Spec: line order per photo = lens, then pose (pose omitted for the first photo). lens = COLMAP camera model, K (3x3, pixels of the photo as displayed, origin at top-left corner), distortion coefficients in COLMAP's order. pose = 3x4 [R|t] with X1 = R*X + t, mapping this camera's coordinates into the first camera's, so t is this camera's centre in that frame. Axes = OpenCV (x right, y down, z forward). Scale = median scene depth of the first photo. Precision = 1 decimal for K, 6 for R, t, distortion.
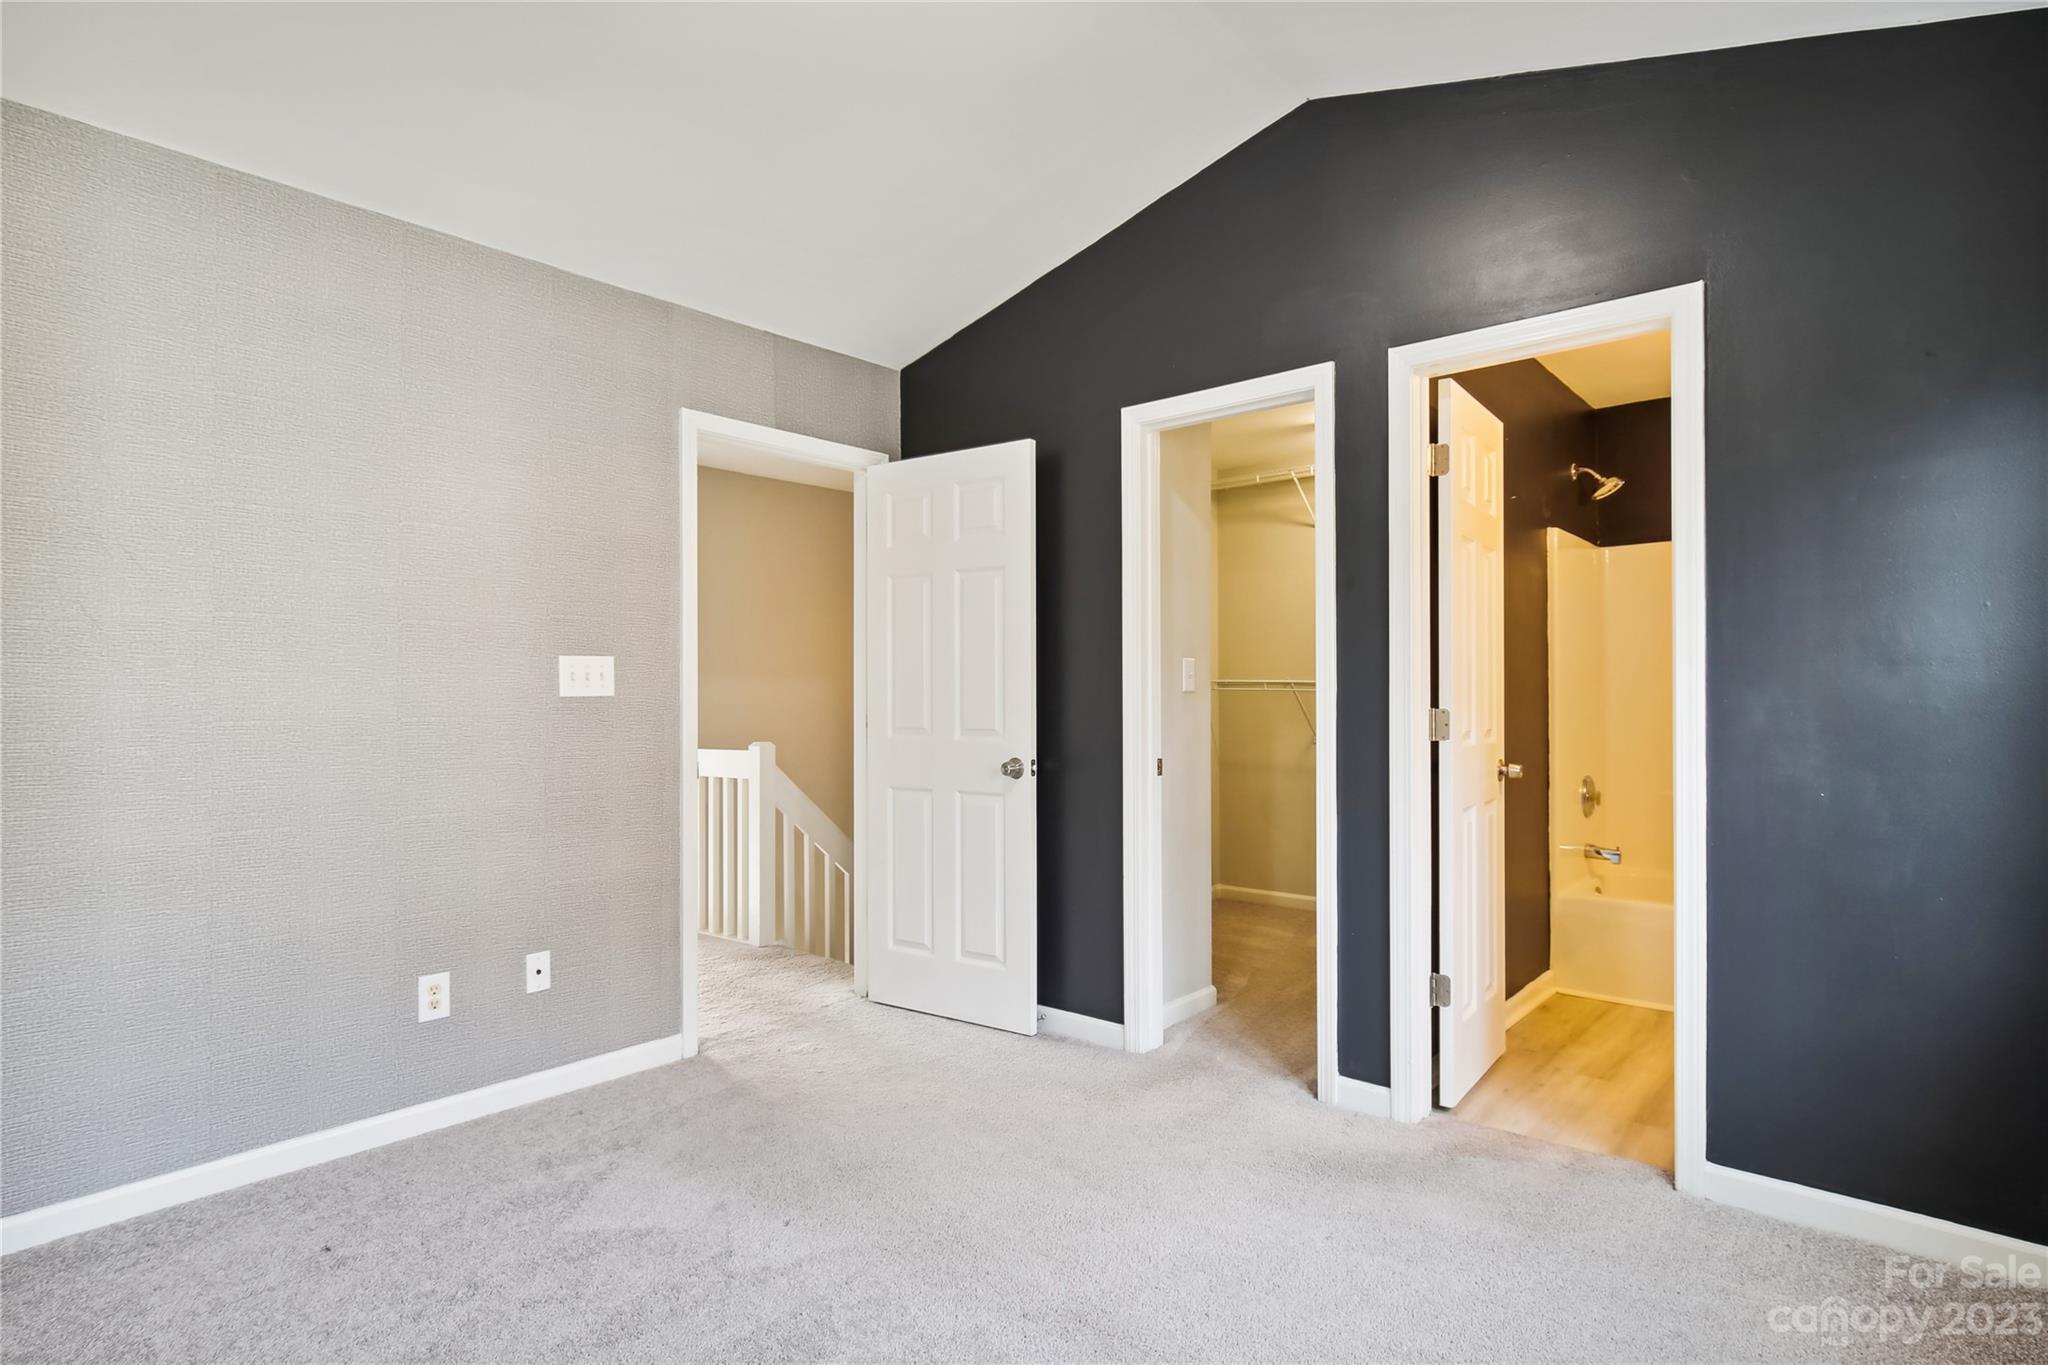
lens RADIAL K [[1049.8, 0, 1028.1], [0, 1049.8, 686.4], [0, 0, 1]] dist [0.000929, 0.000534]
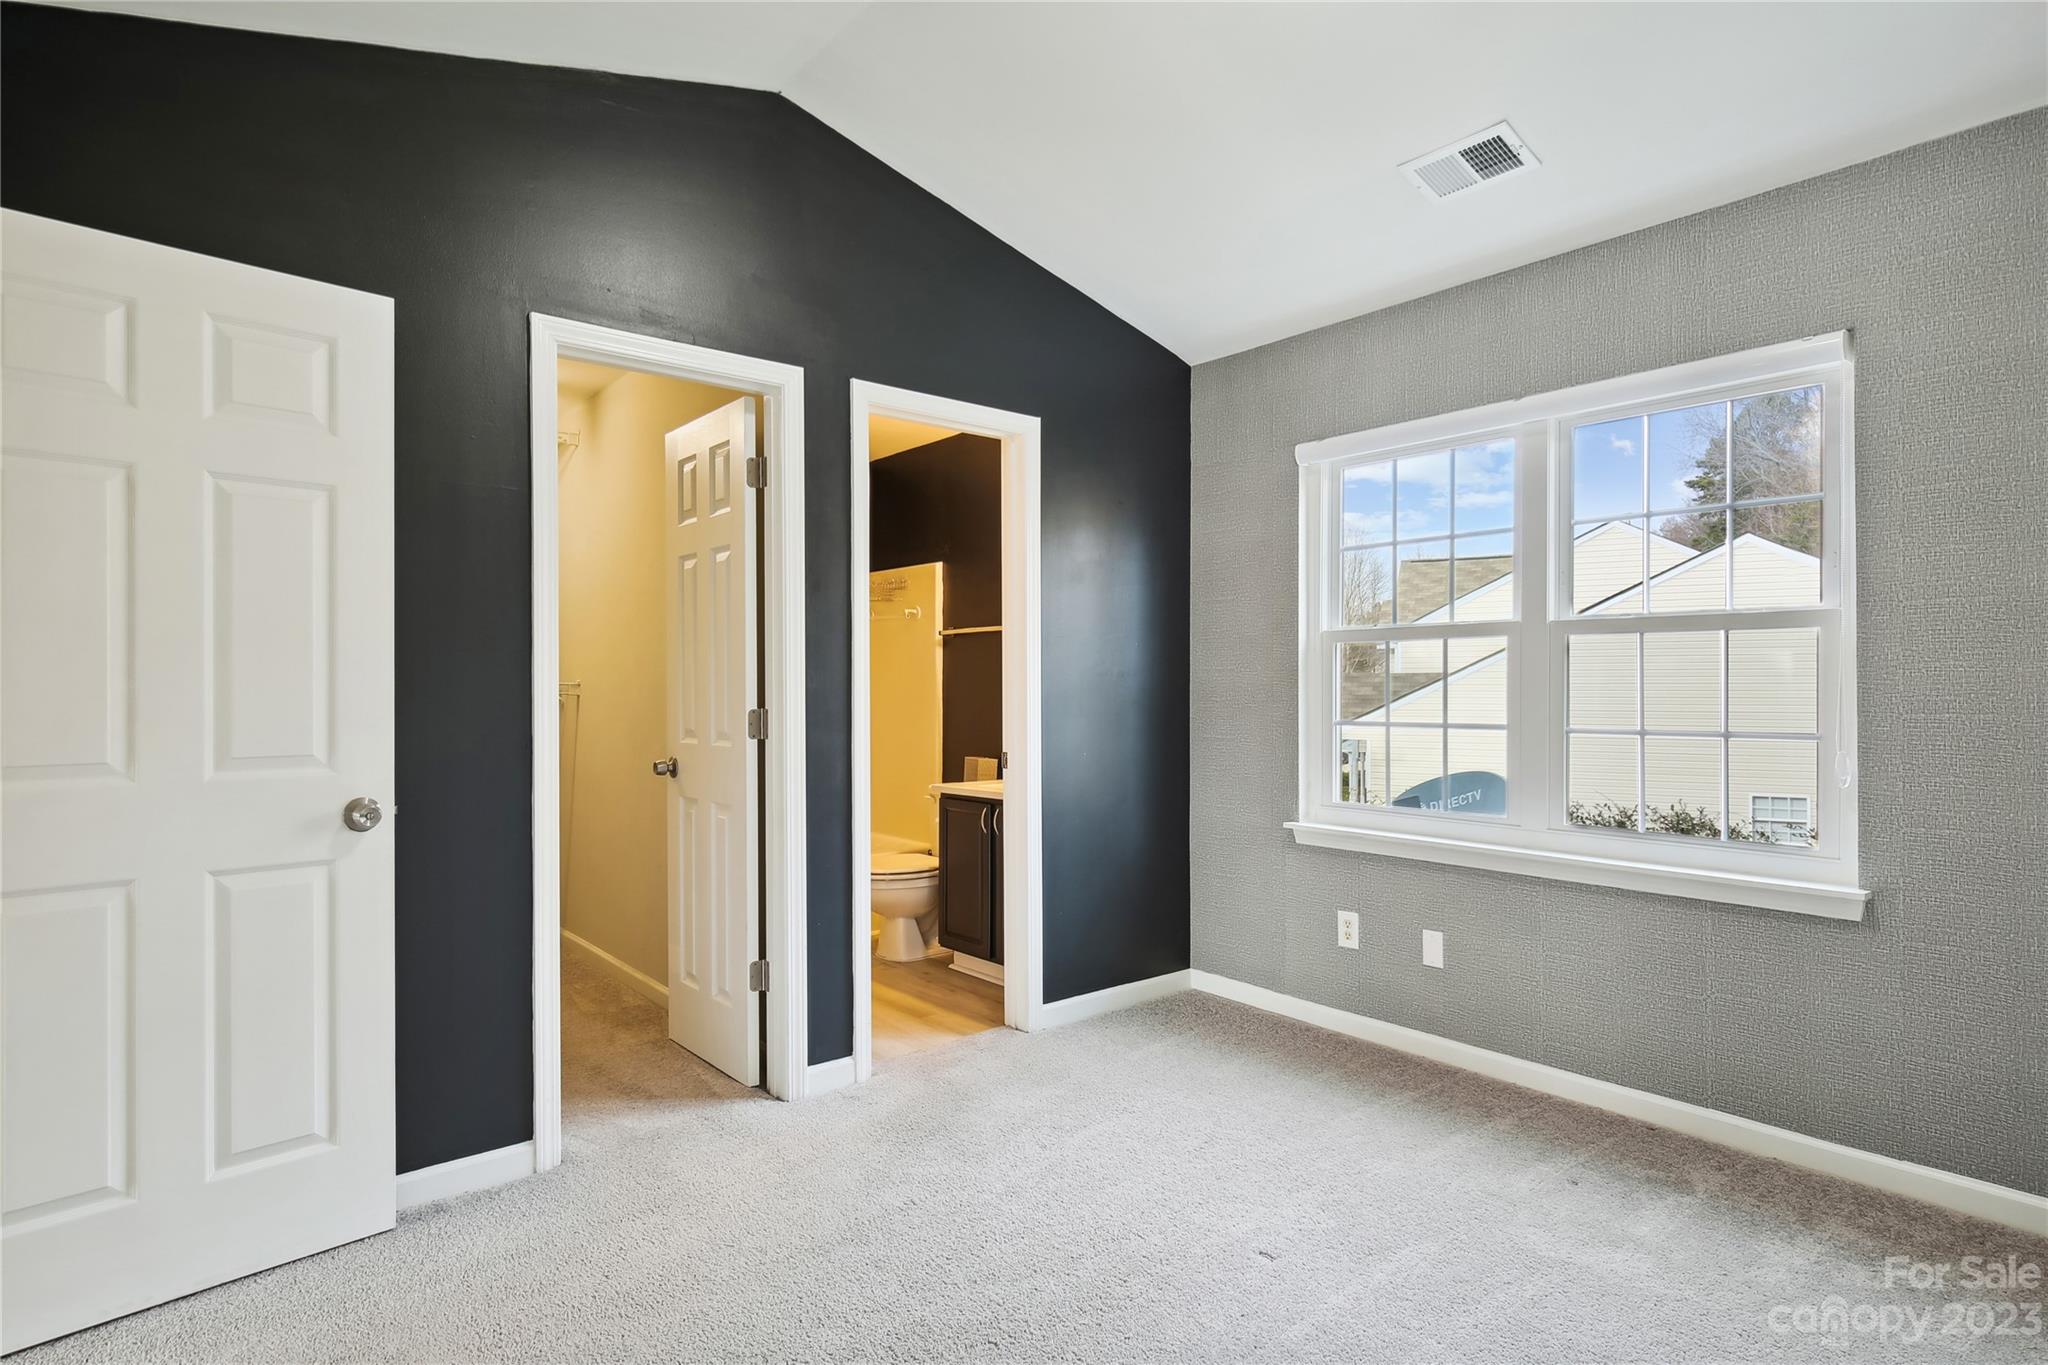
lens RADIAL K [[1049.8, 0, 1028.1], [0, 1049.8, 686.4], [0, 0, 1]] dist [0.000929, 0.000534]
pose [[0.177134, 0.003825, 0.984179, -0.557733], [-0.007033, 0.999972, -0.002621, 0.000767], [-0.984162, -0.006457, 0.177155, 0.501042]]
